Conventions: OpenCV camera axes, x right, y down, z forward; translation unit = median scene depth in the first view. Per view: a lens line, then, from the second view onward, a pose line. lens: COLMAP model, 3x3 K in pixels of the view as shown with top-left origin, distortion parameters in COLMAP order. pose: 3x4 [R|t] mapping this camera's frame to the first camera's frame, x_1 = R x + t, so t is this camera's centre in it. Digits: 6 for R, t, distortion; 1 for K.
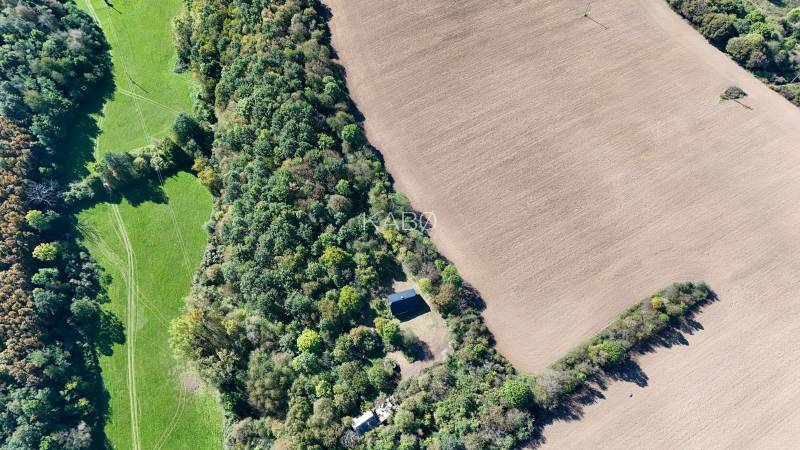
lens RADIAL K [[602.2, 0, 400.0], [0, 602.2, 225.0], [0, 0, 1]] dist [0.078130, -0.060147]
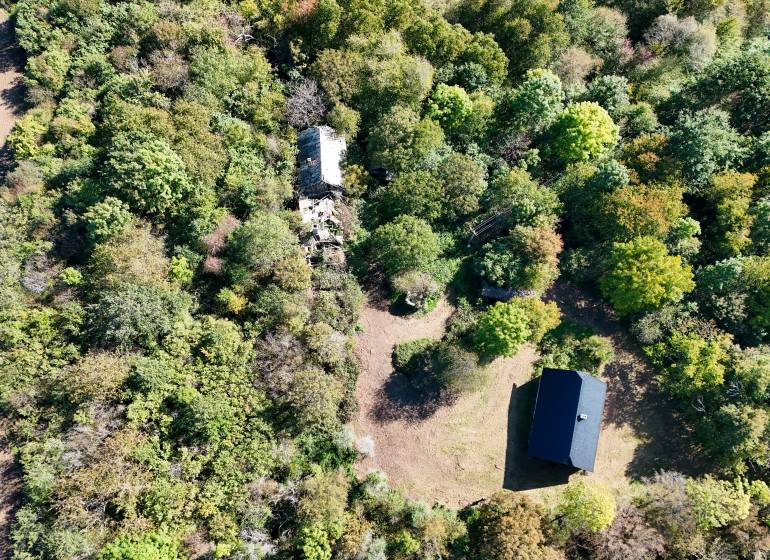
lens RADIAL K [[782.5, 0, 398.9], [0, 782.5, 279.9], [0, 0, 1]] dist [0.080609, -0.004818]
pose [[-0.500055, 0.823313, -0.268516, 0.103198], [-0.812004, -0.338002, 0.475818, 0.028709], [0.300989, 0.455971, 0.837554, 0.609210]]
